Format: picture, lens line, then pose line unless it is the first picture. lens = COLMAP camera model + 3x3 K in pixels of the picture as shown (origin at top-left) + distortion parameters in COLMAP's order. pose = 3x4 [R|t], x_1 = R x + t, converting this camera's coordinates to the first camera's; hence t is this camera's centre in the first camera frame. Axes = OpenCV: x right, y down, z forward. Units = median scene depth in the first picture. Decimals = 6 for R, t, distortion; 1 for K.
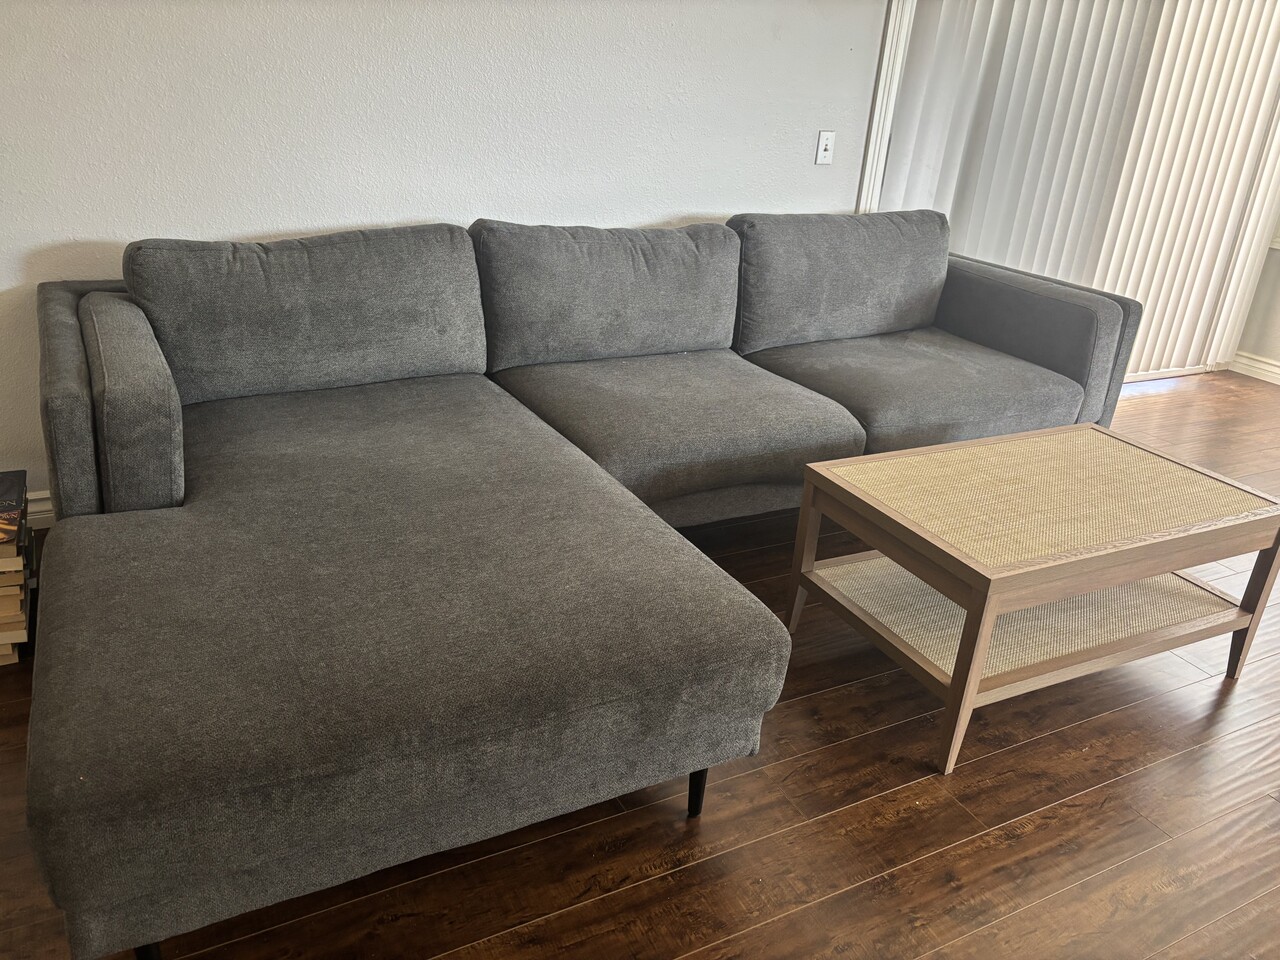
lens RADIAL K [[979.8, 0, 639.6], [0, 979.8, 487.3], [0, 0, 1]] dist [0.035841, -0.044240]
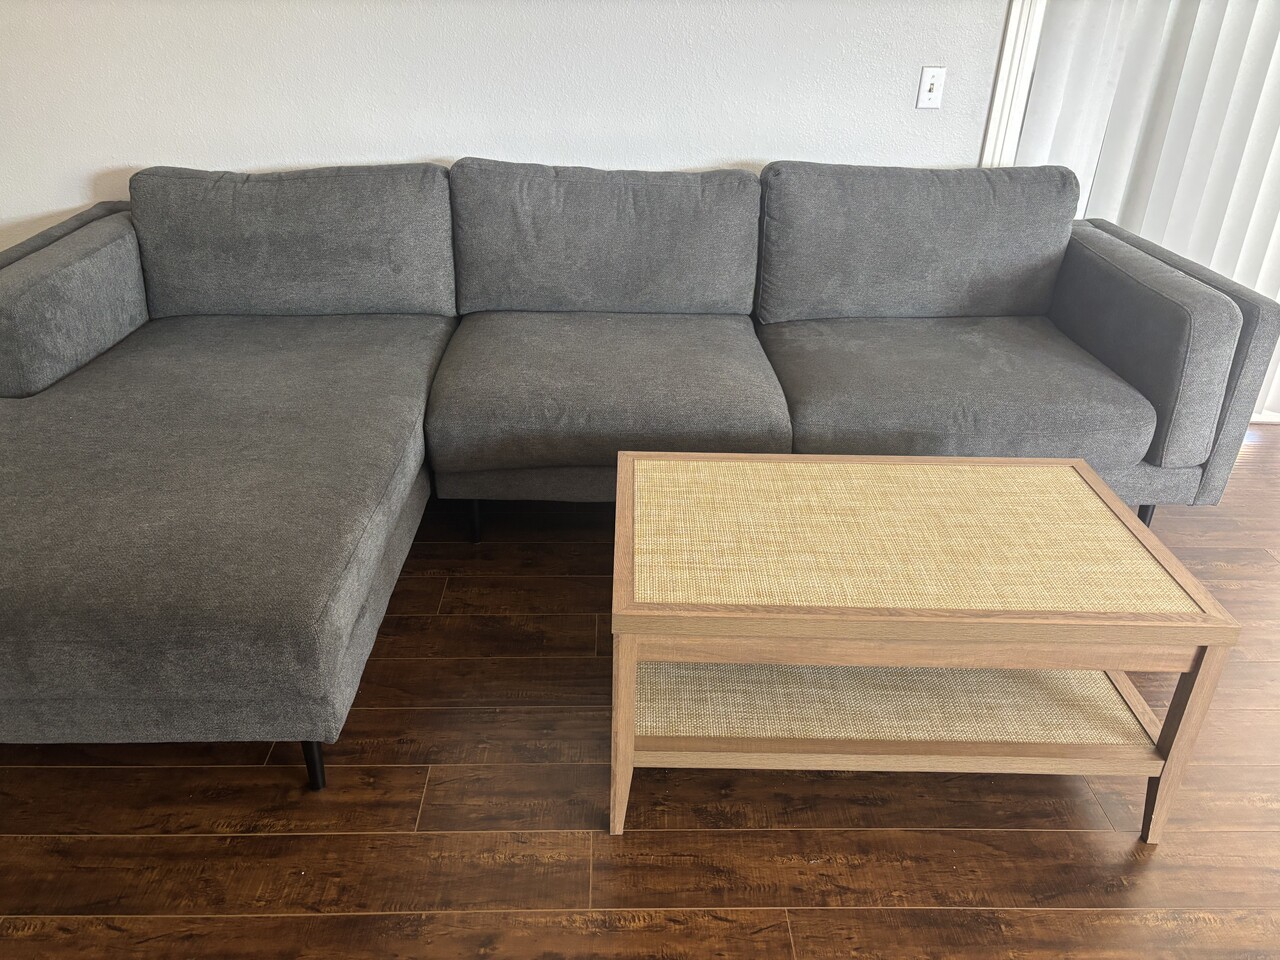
lens RADIAL K [[979.8, 0, 634.1], [0, 979.8, 478.7], [0, 0, 1]] dist [0.035841, -0.044240]
pose [[0.895502, 0.162850, -0.414194, 0.502827], [-0.147351, 0.986650, 0.069346, -0.056162], [0.419958, -0.001067, 0.907543, 0.194798]]
